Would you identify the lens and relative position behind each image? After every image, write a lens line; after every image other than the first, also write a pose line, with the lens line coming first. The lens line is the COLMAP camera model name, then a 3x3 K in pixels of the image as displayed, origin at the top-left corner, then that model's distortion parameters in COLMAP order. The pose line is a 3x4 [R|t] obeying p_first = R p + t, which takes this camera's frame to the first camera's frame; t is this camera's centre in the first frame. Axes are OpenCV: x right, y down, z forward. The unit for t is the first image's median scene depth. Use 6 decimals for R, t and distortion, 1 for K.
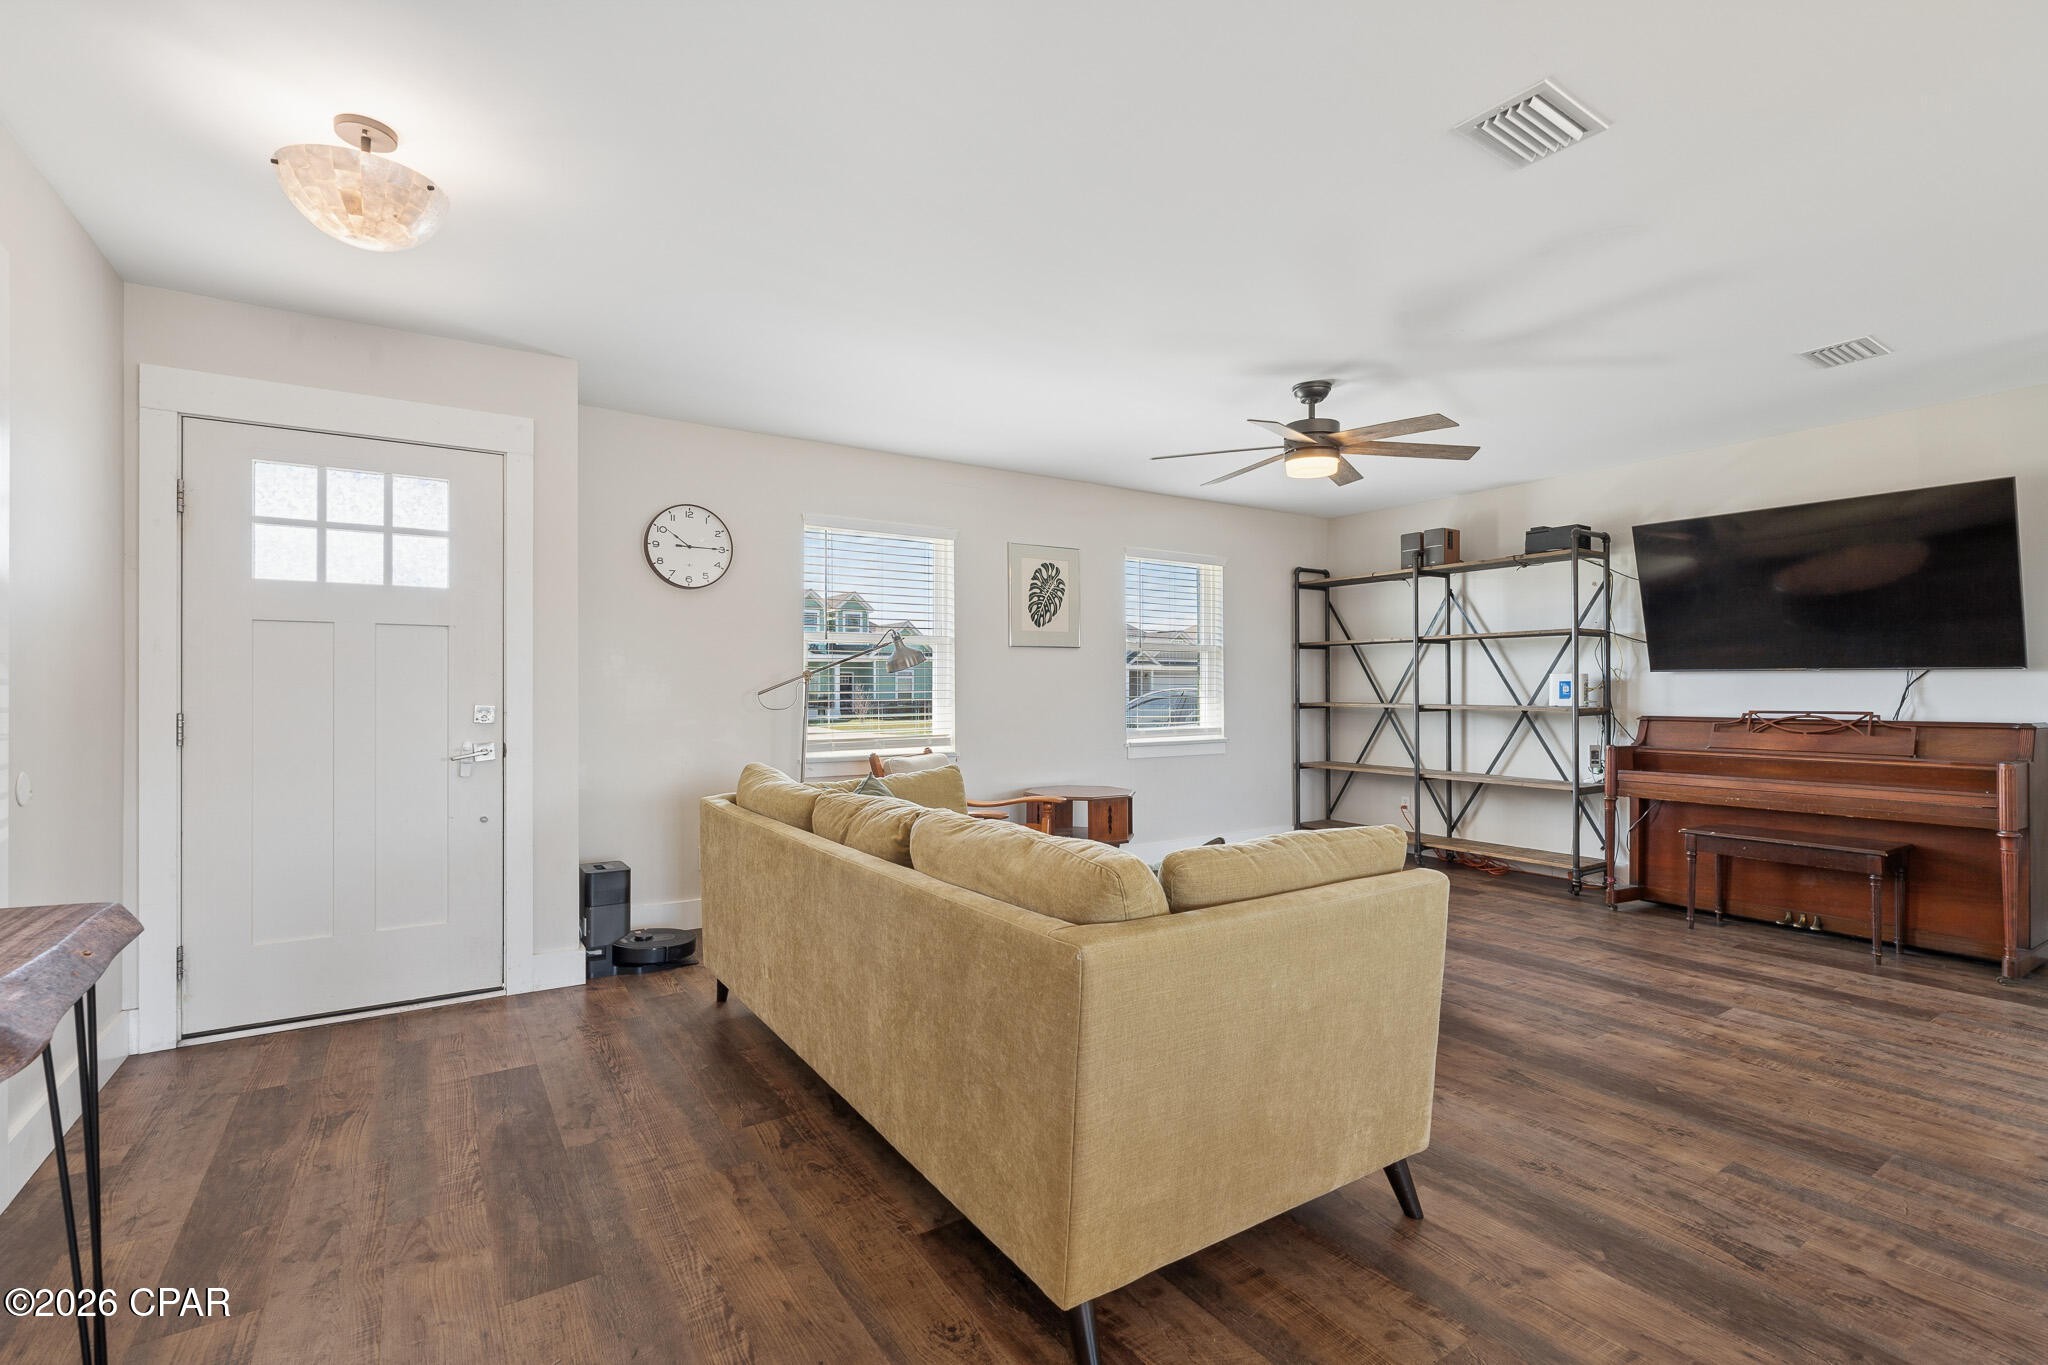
lens RADIAL K [[908.4, 0, 1024.0], [0, 908.4, 682.5], [0, 0, 1]] dist [-0.001558, 0.000053]
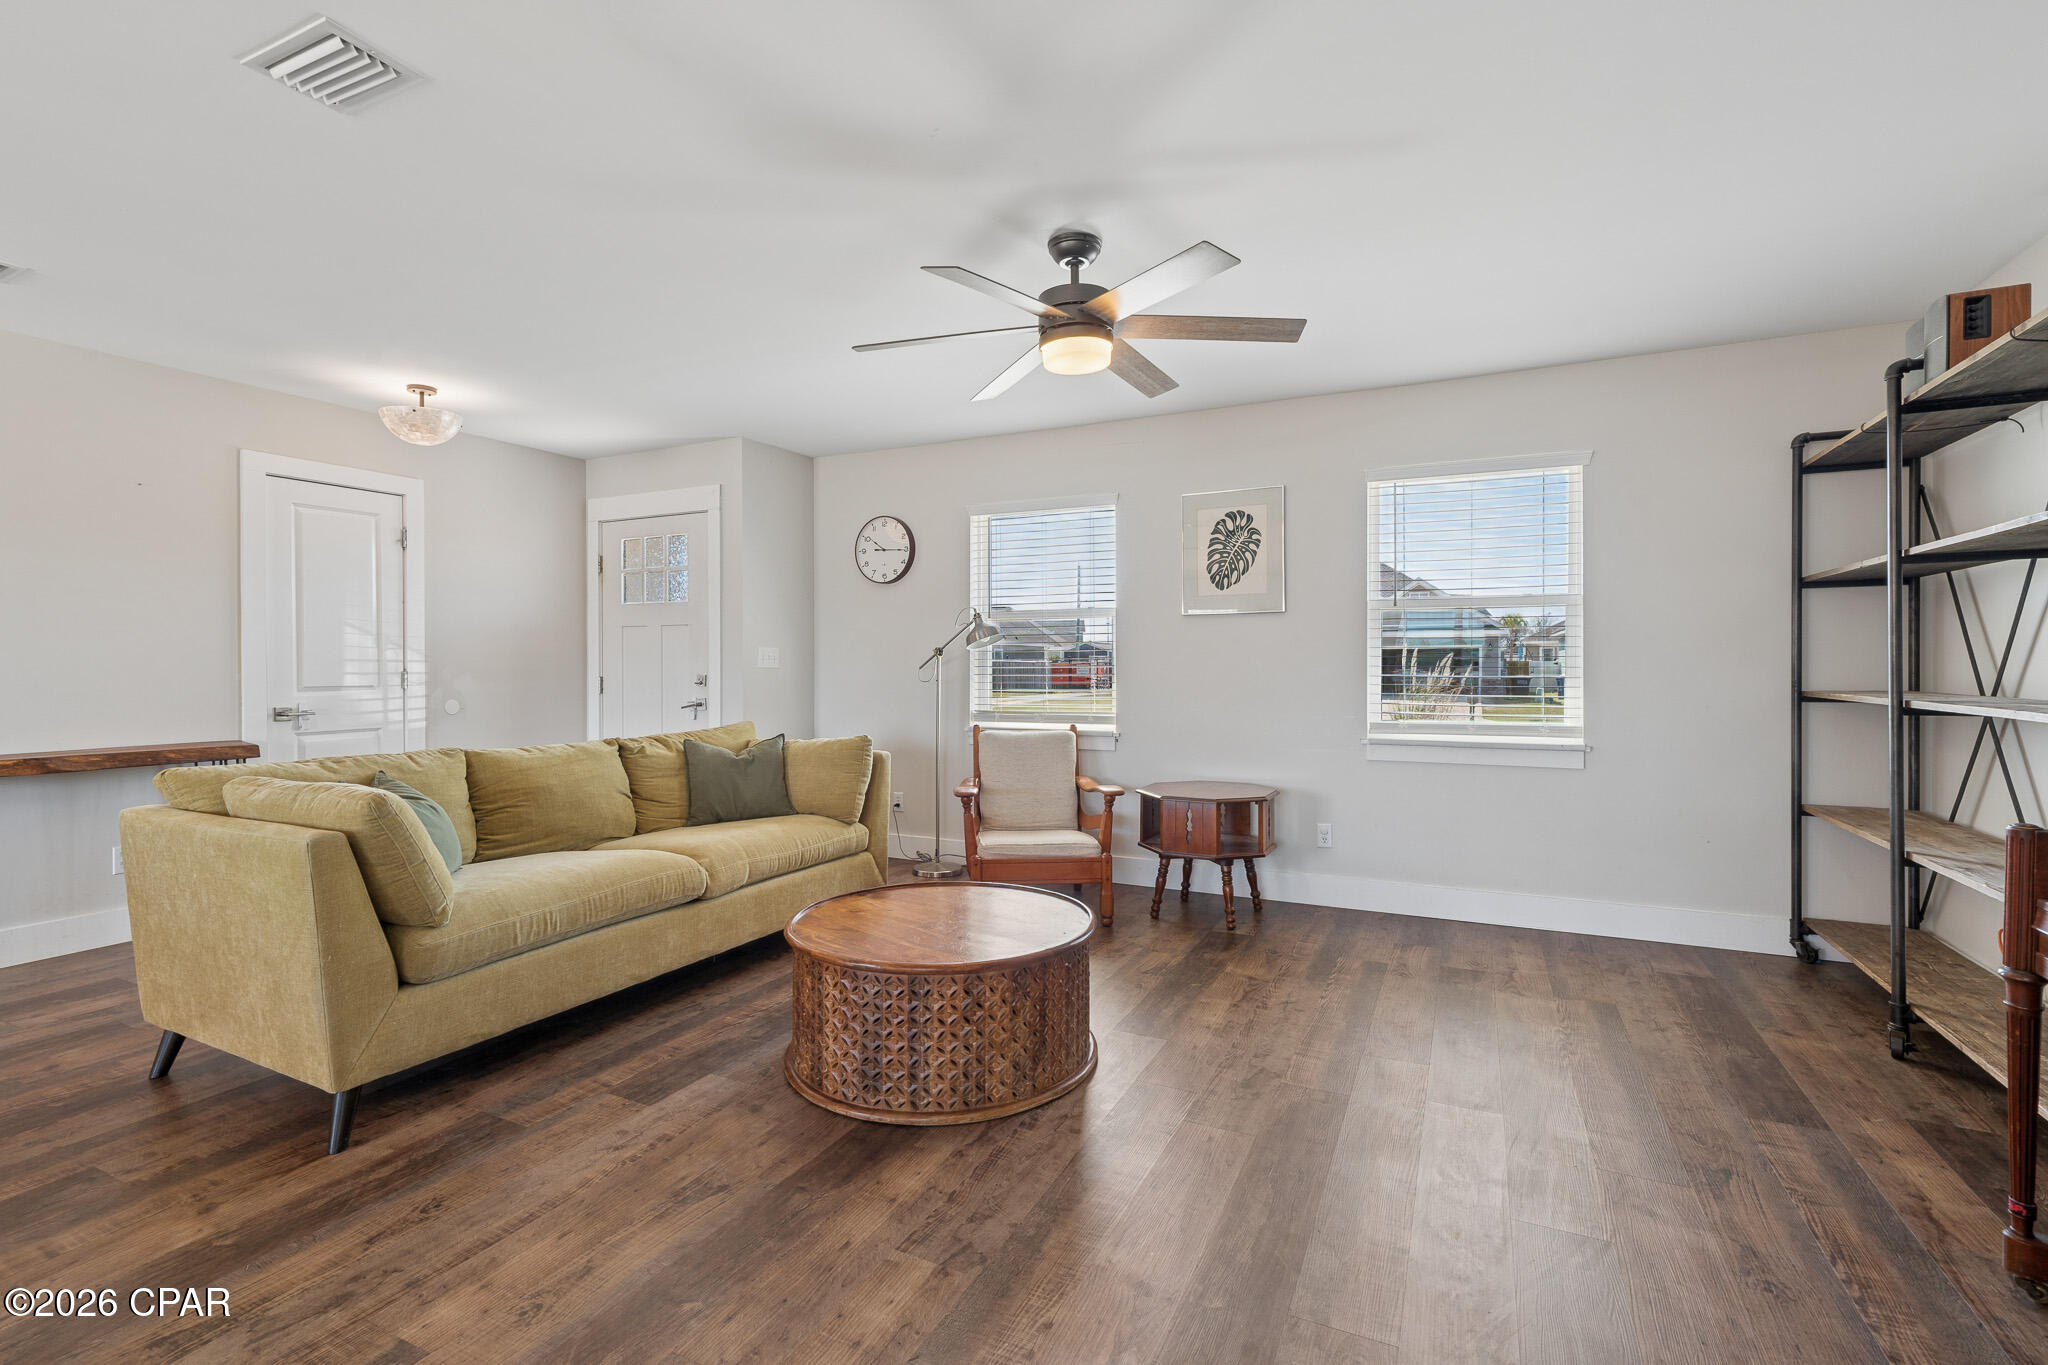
lens RADIAL K [[909.8, 0, 1022.6], [0, 909.8, 666.9], [0, 0, 1]] dist [-0.002330, -0.000046]
pose [[0.514258, 0.004700, -0.857623, 0.692005], [0.005687, 0.999944, 0.008890, 0.001320], [0.857617, -0.009449, 0.514203, 0.447589]]
